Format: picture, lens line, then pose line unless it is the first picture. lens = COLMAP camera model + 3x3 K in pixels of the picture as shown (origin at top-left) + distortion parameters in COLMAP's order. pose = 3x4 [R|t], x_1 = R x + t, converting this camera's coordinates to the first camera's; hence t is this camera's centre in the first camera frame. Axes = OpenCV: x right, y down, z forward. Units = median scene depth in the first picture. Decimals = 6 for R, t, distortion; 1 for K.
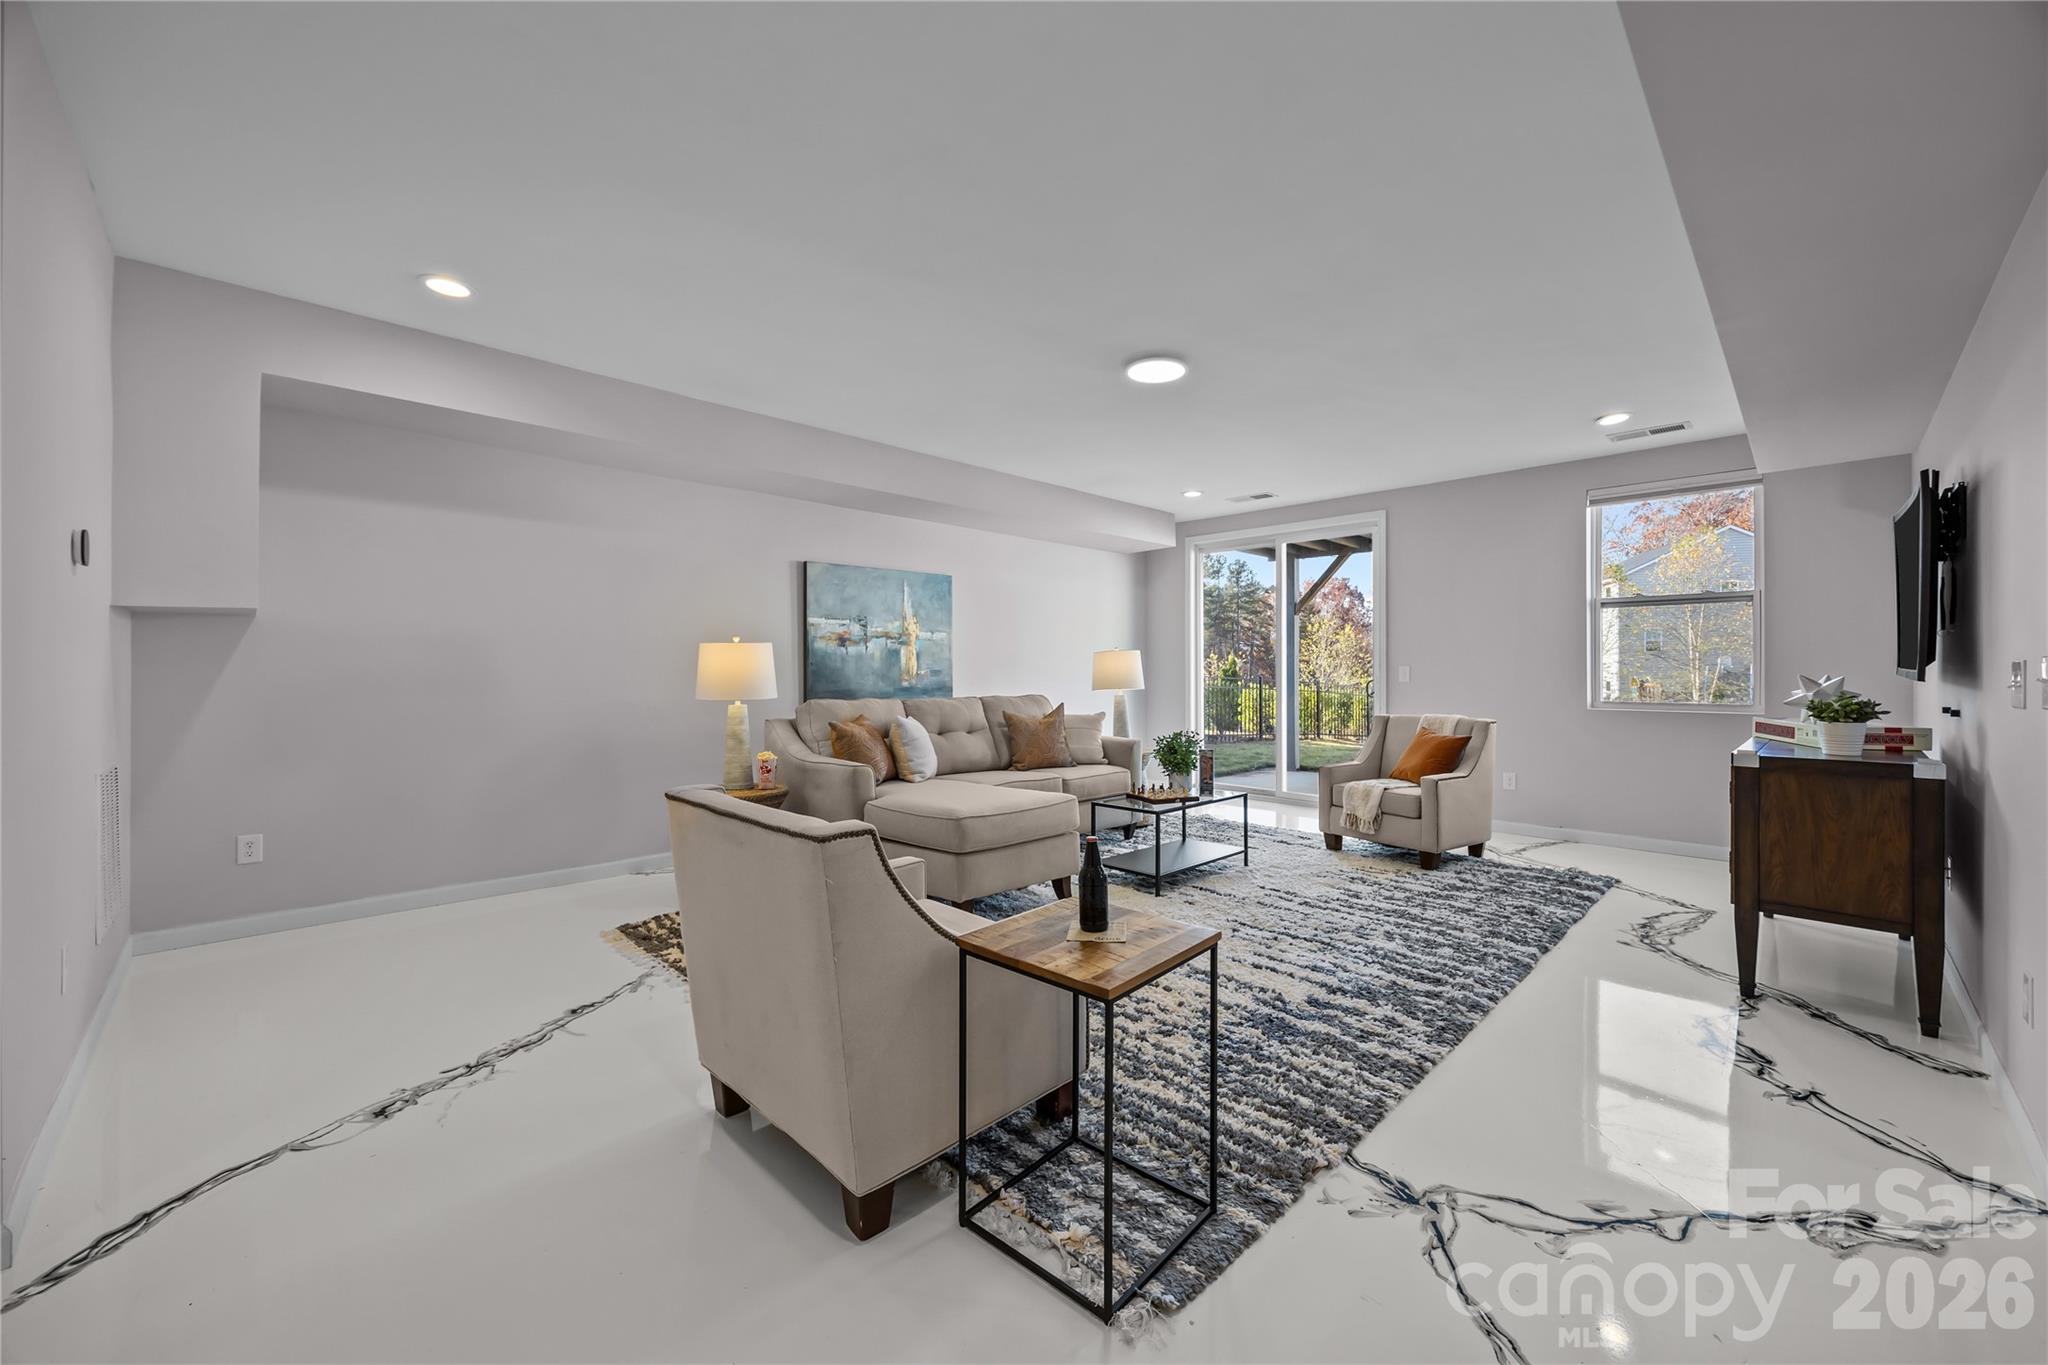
lens RADIAL K [[784.3, 0, 1027.9], [0, 784.3, 670.2], [0, 0, 1]] dist [-0.001402, -0.000252]
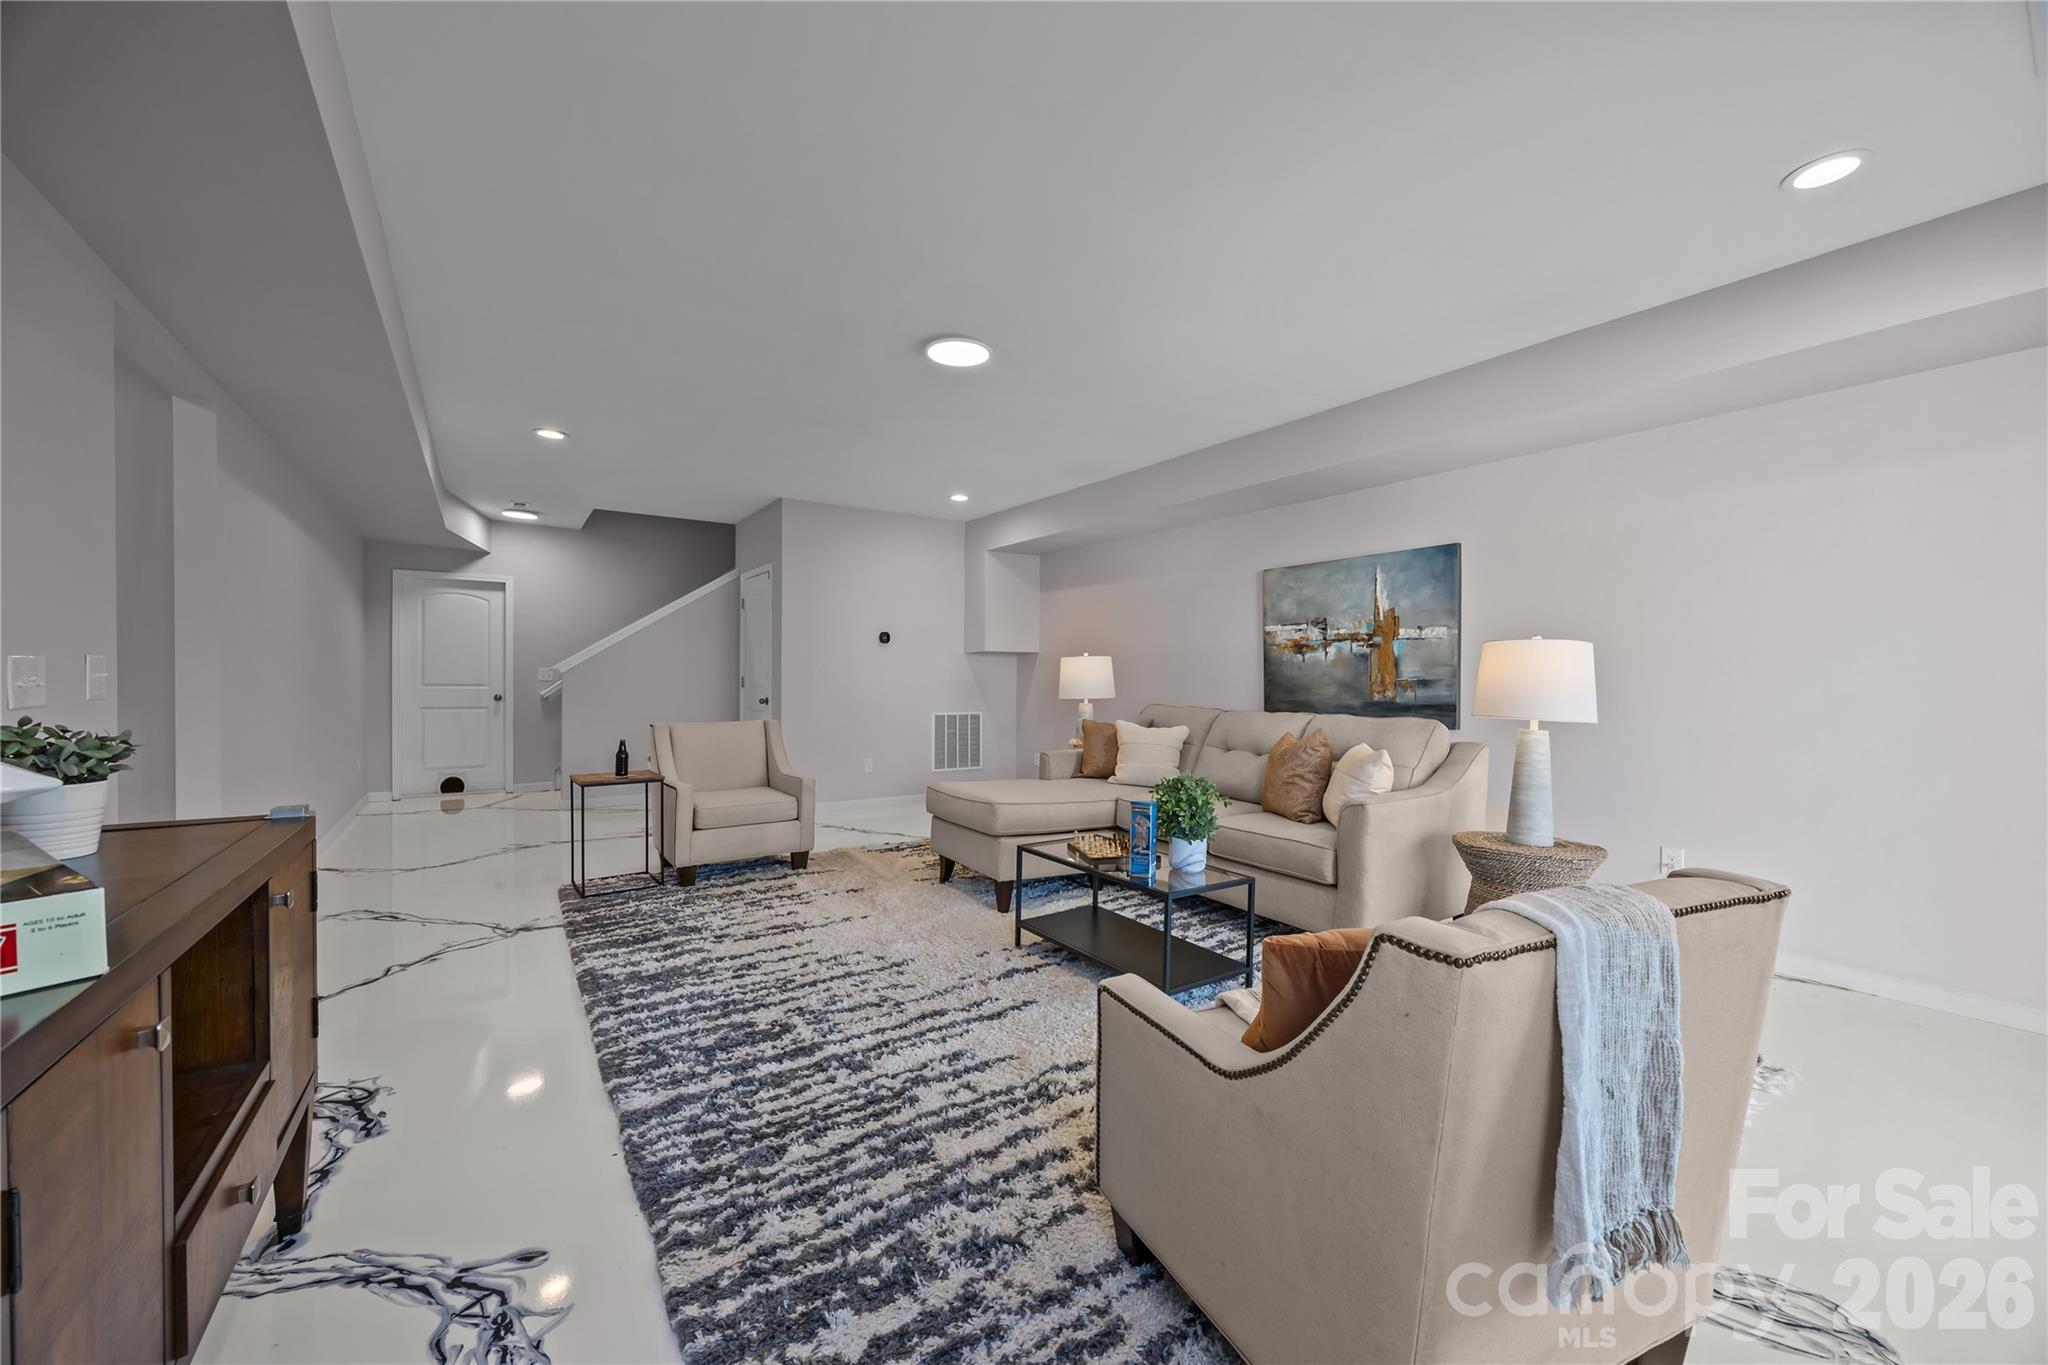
lens RADIAL K [[784.3, 0, 1027.9], [0, 784.3, 684.0], [0, 0, 1]] dist [-0.001402, -0.000252]
pose [[-0.178580, 0.006073, -0.983907, 1.051689], [-0.011270, 0.999903, 0.008217, 0.001942], [0.983861, 0.012556, -0.178494, 1.237461]]
